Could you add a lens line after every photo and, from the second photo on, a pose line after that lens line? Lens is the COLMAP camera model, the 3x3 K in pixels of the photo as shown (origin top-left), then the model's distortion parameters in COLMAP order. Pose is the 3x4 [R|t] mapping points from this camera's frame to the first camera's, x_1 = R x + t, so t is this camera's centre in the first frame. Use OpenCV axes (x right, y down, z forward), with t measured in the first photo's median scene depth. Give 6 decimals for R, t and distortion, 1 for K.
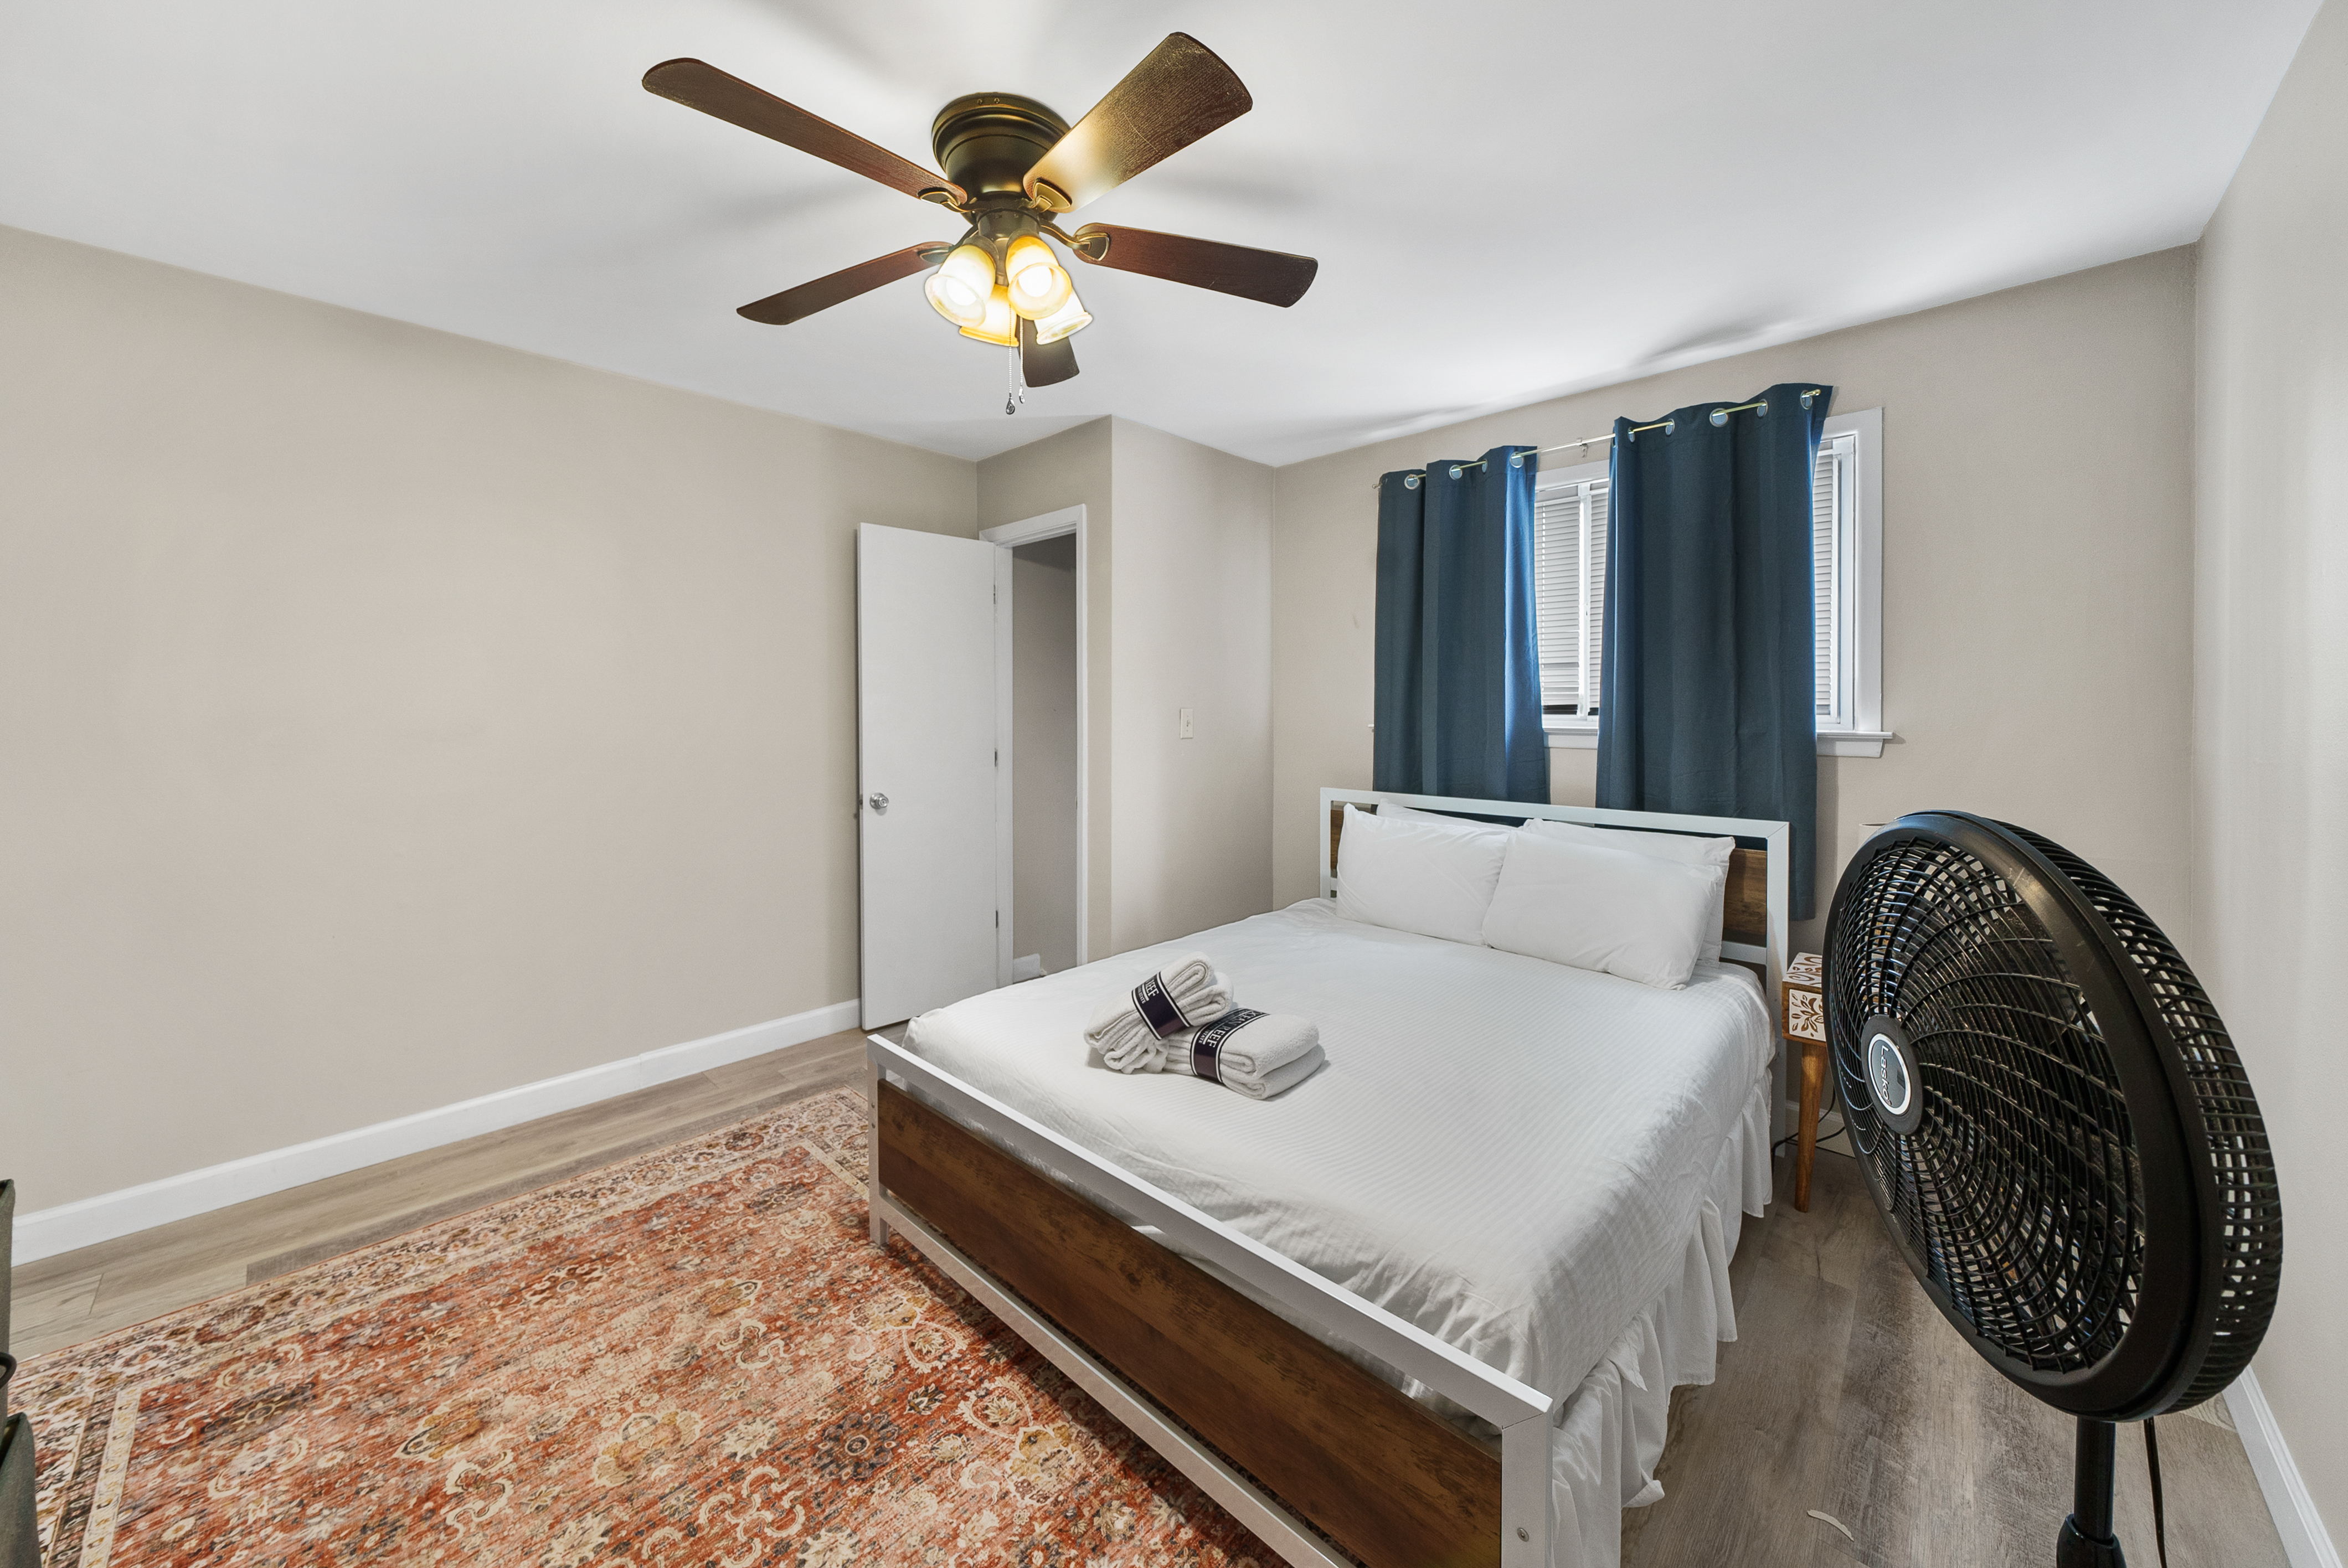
lens RADIAL K [[853.7, 0, 1160.4], [0, 853.7, 715.8], [0, 0, 1]] dist [-0.005144, -0.000098]
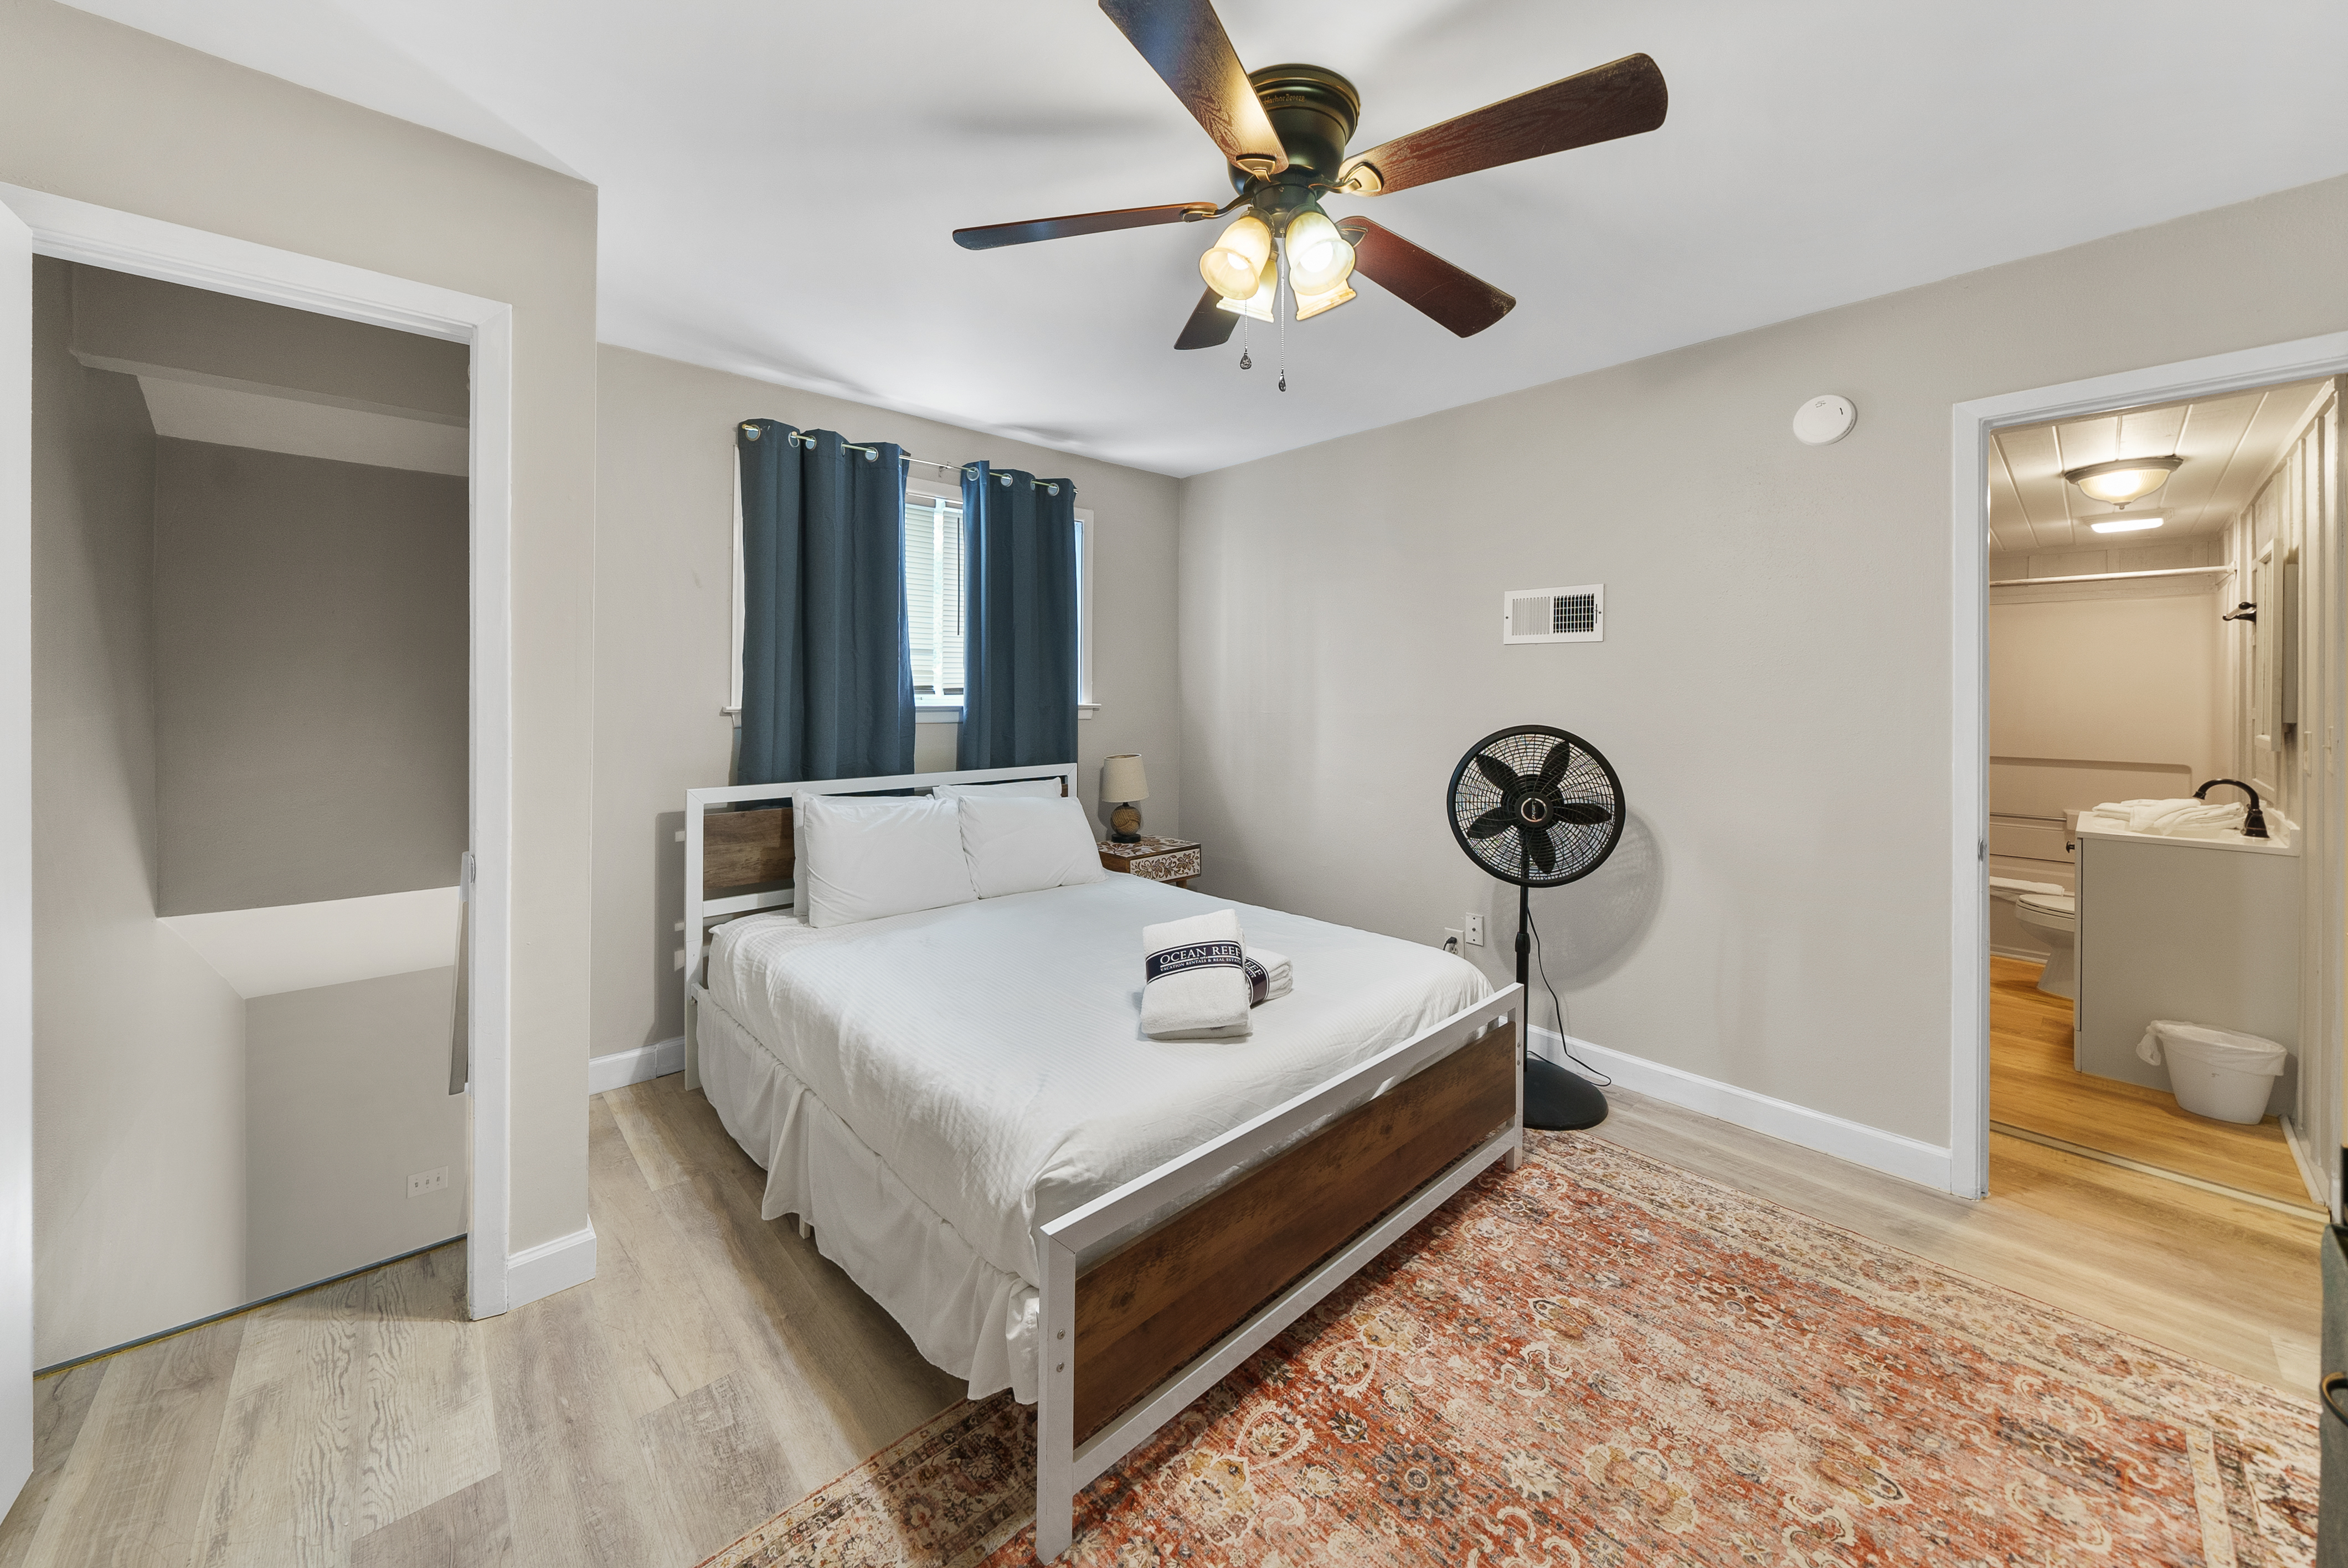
lens RADIAL K [[853.7, 0, 1163.4], [0, 853.7, 683.5], [0, 0, 1]] dist [-0.005144, -0.000098]
pose [[0.050142, 0.006190, 0.998723, -1.268278], [0.000420, 0.999981, -0.006219, -0.016309], [-0.998742, 0.000732, 0.050139, 1.188823]]
